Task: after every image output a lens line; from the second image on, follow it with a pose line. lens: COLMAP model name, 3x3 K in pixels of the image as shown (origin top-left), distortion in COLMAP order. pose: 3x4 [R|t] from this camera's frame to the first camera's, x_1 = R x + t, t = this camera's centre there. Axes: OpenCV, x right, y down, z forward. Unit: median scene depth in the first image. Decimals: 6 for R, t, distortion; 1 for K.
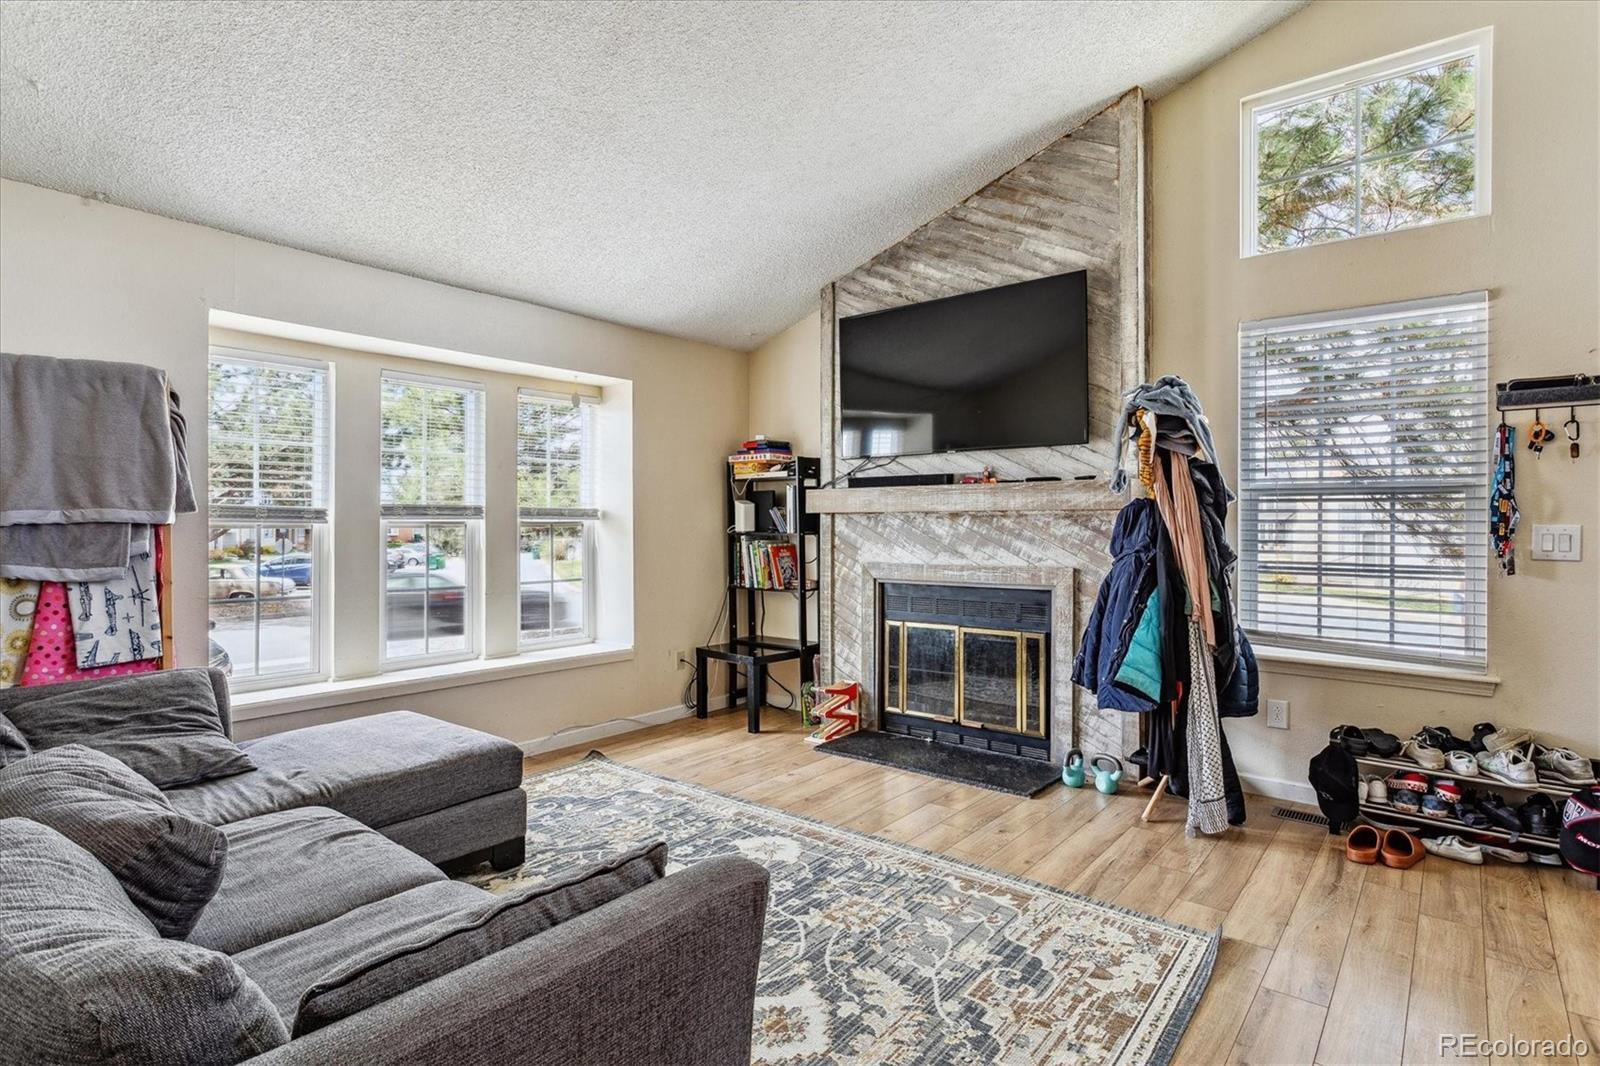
lens RADIAL K [[809.7, 0, 799.2], [0, 809.7, 526.9], [0, 0, 1]] dist [-0.007204, 0.001999]
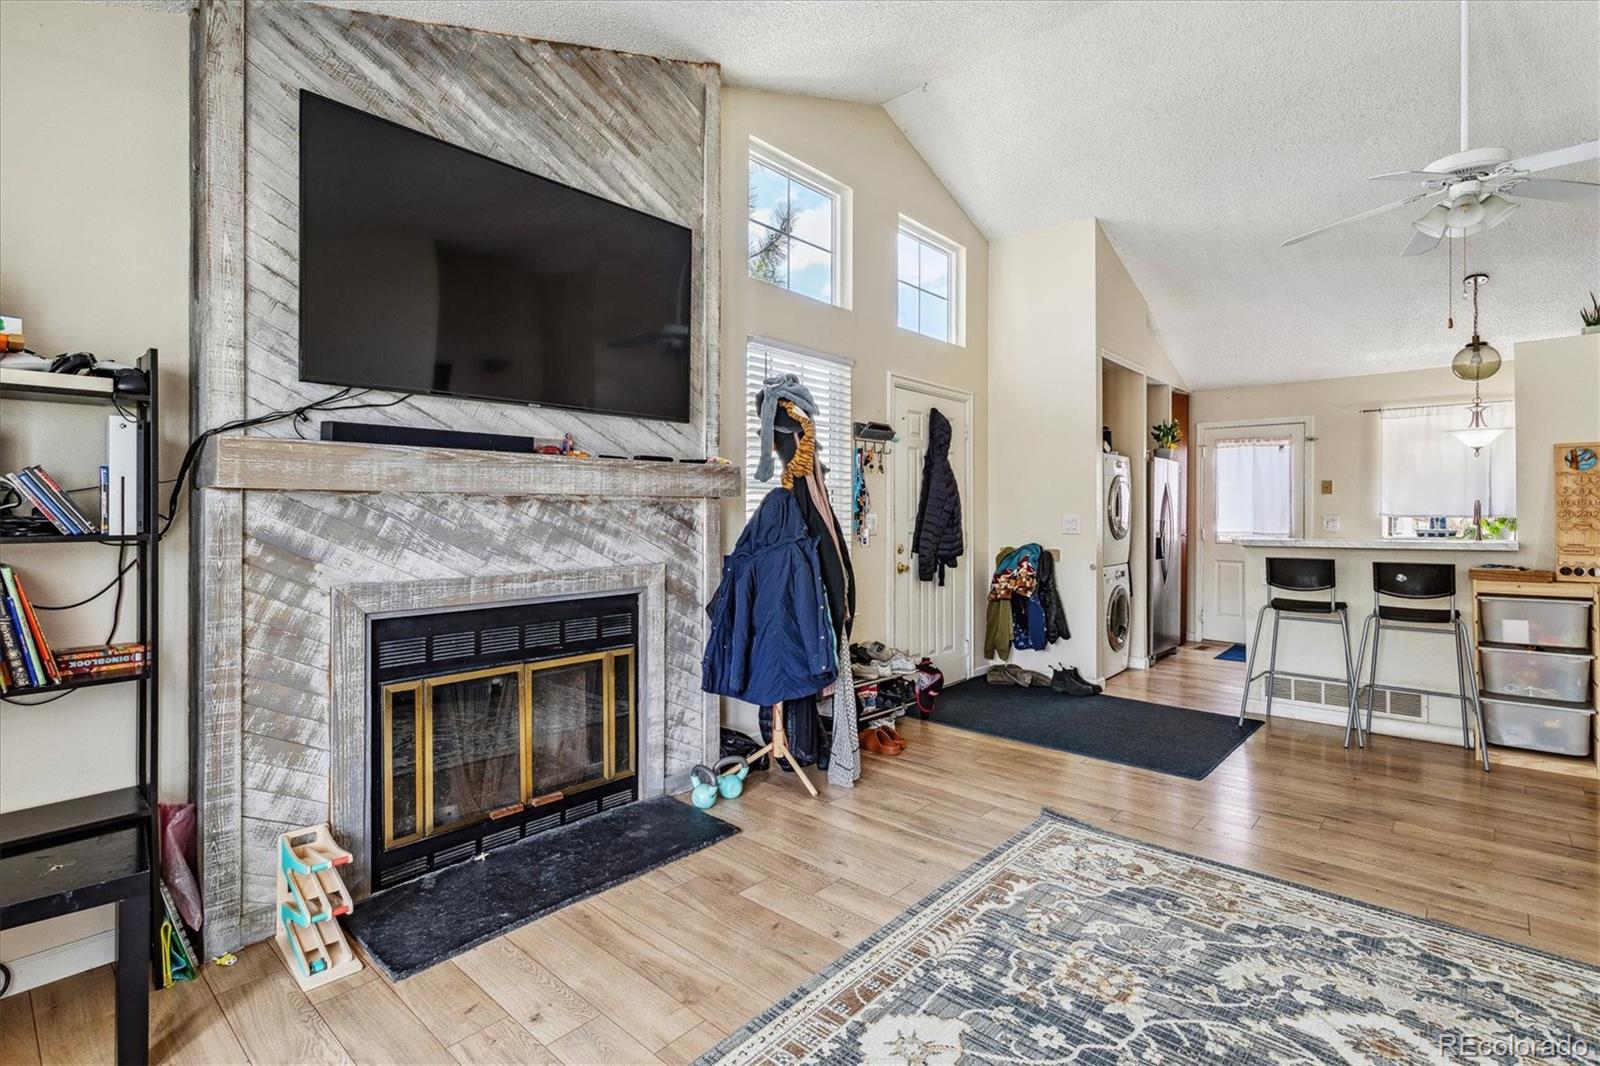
lens RADIAL K [[760.9, 0, 801.8], [0, 760.9, 512.3], [0, 0, 1]] dist [0.002456, 0.001061]
pose [[0.043938, 0.000496, 0.999034, -0.476962], [0.001810, 0.999998, -0.000576, -0.003170], [-0.999033, 0.001834, 0.043937, 0.826835]]
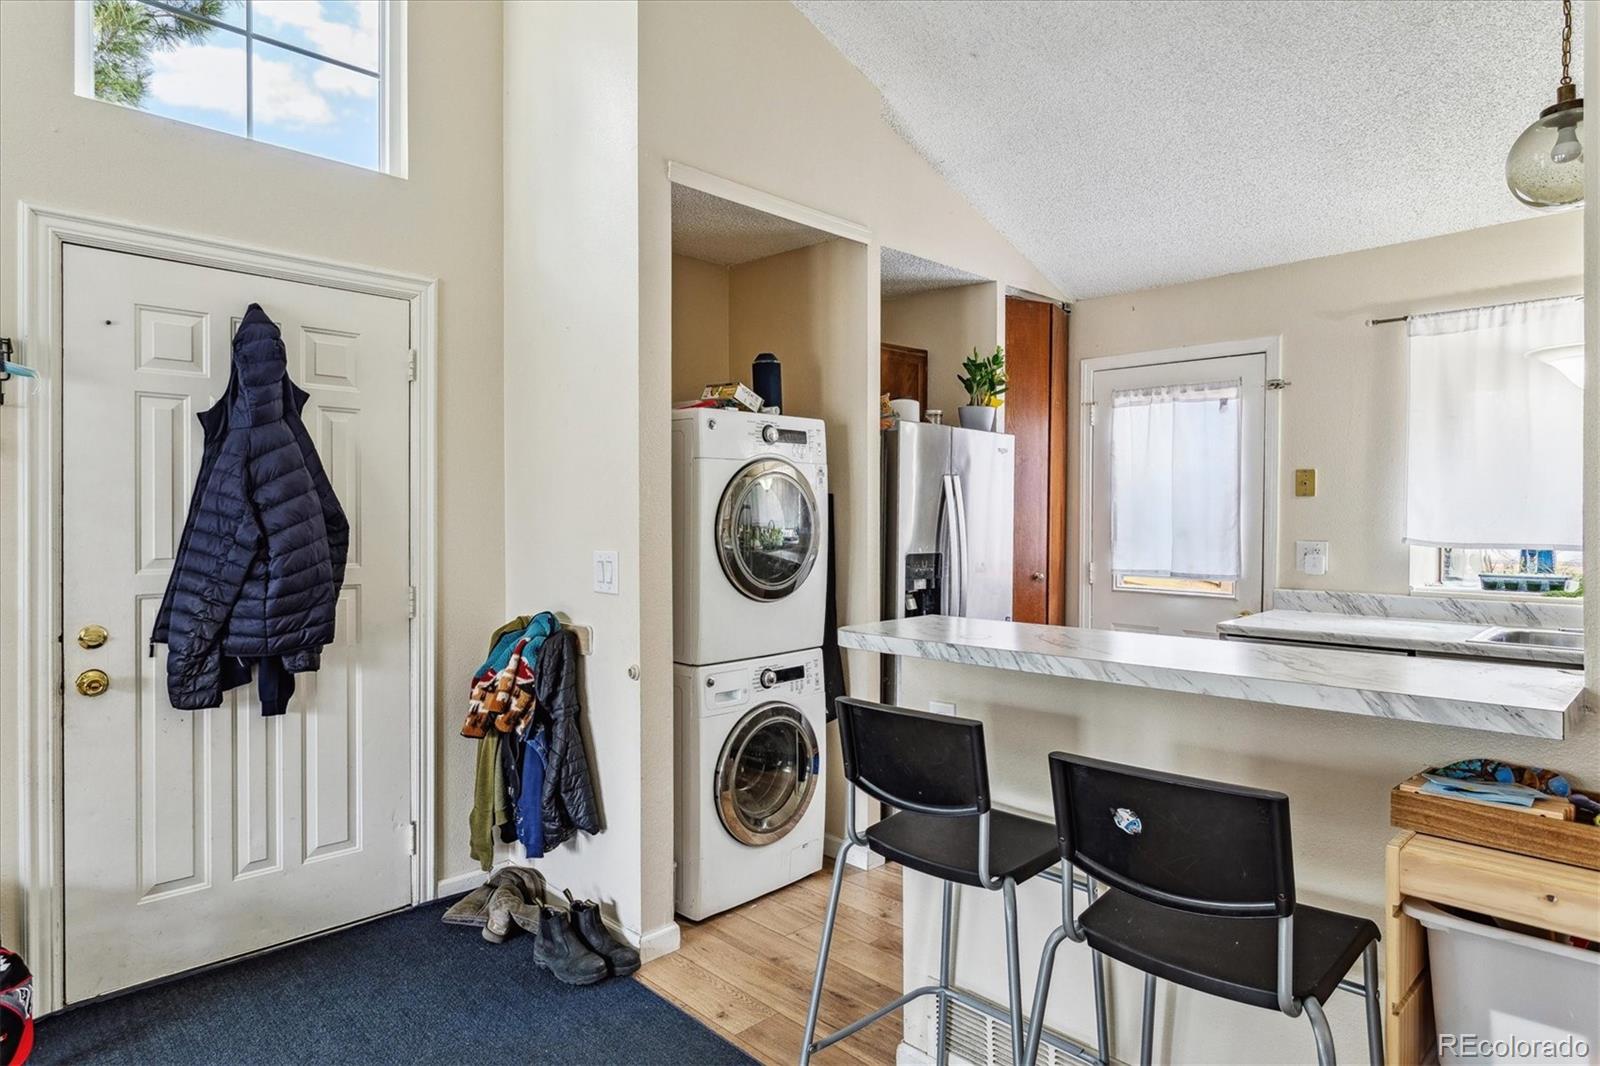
lens RADIAL K [[918.8, 0, 800.1], [0, 918.8, 532.6], [0, 0, 1]] dist [-0.001085, -0.000262]
pose [[0.111896, -0.020083, 0.993517, 0.215746], [0.002858, 0.999798, 0.019889, -0.025842], [-0.993716, 0.000614, 0.111931, 0.168324]]
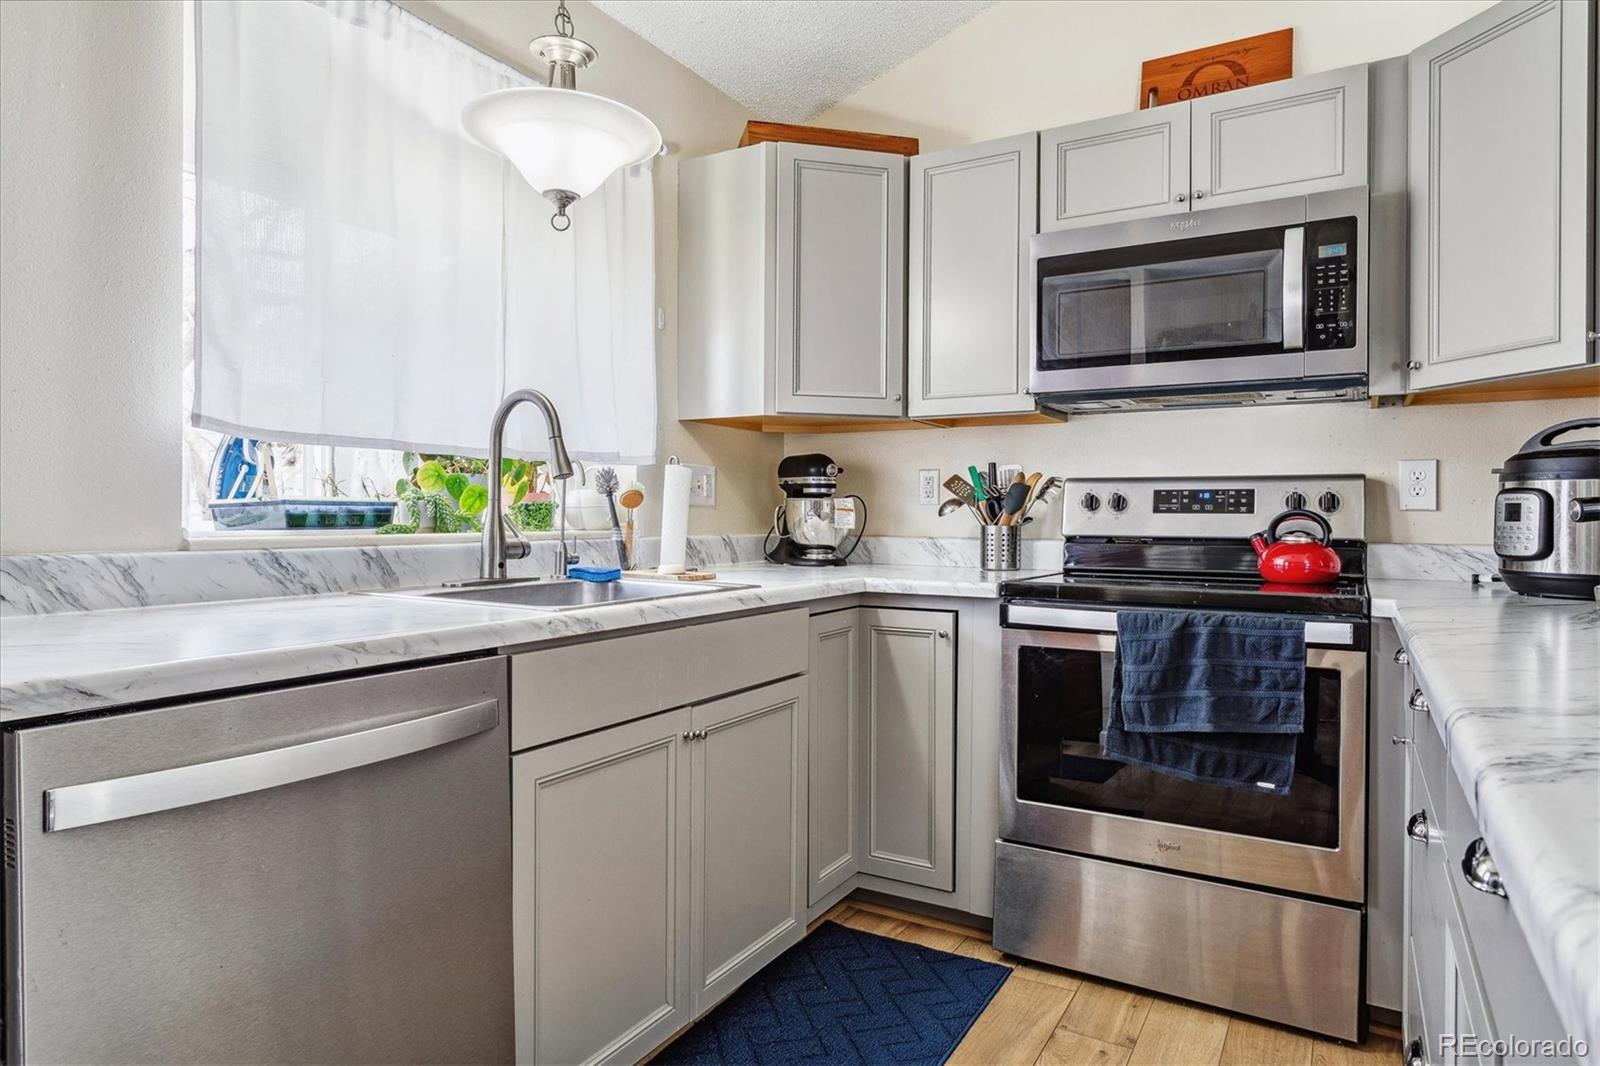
lens RADIAL K [[943.1, 0, 798.0], [0, 943.1, 522.5], [0, 0, 1]] dist [-0.006844, -0.000651]
pose [[-0.988169, -0.002397, -0.153348, 0.999803], [-0.003657, 0.999962, 0.007939, 0.041472], [0.153323, 0.008406, -0.988140, 0.106696]]
